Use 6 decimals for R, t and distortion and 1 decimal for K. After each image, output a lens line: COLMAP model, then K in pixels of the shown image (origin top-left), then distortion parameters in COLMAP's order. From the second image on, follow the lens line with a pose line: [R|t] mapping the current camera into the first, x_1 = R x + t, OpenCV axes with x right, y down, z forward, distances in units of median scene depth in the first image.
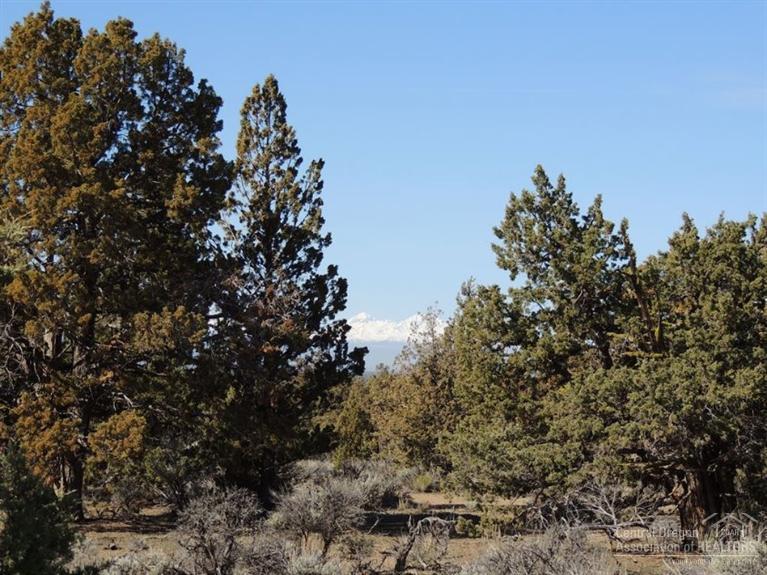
lens RADIAL K [[1873.1, 0, 383.5], [0, 1873.1, 287.1], [0, 0, 1]] dist [-0.016030, 0.000000]
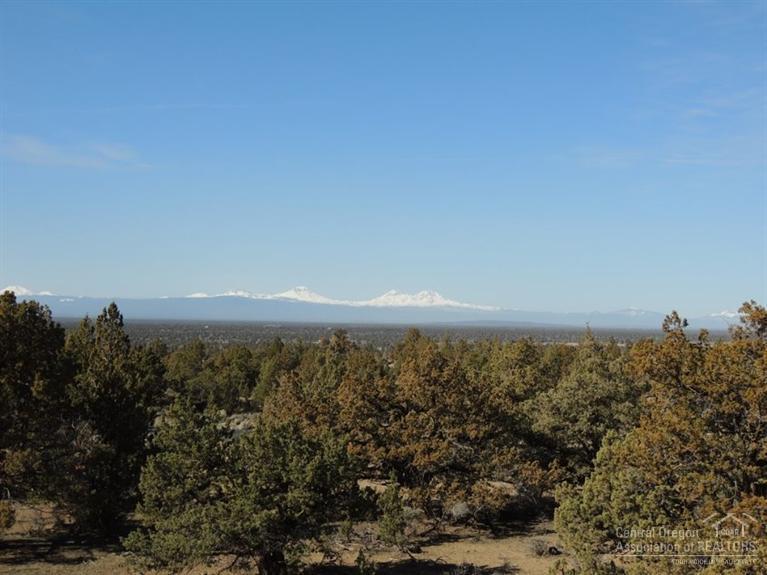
lens RADIAL K [[1062.2, 0, 382.9], [0, 1062.2, 286.3], [0, 0, 1]] dist [-0.080960, 0.000000]
pose [[0.999754, -0.012940, -0.018000, 0.233080], [0.013136, 0.999855, 0.010791, -0.137222], [0.017858, -0.011025, 0.999780, -0.064749]]
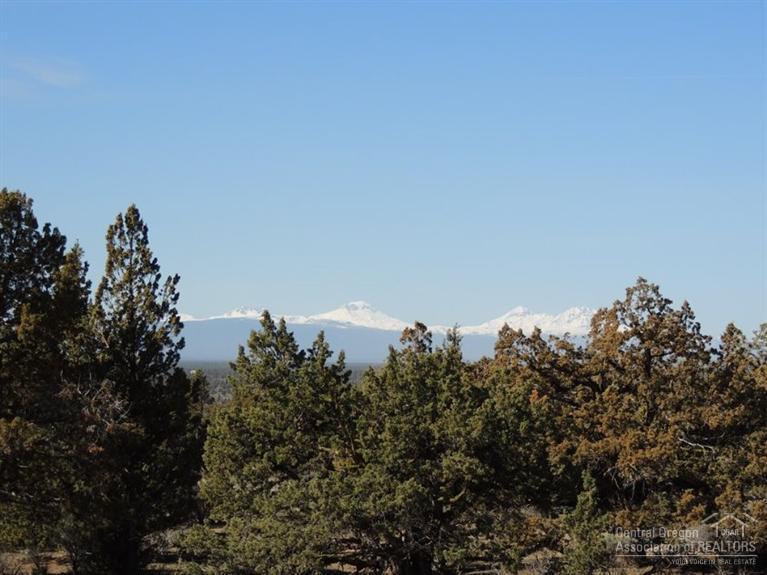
lens RADIAL K [[1873.1, 0, 383.8], [0, 1873.1, 288.7], [0, 0, 1]] dist [-0.016030, 0.000000]
pose [[0.996650, -0.019505, -0.079430, 0.191204], [0.019691, 0.999805, 0.001554, -0.059067], [0.079384, -0.003113, 0.996839, -0.166082]]
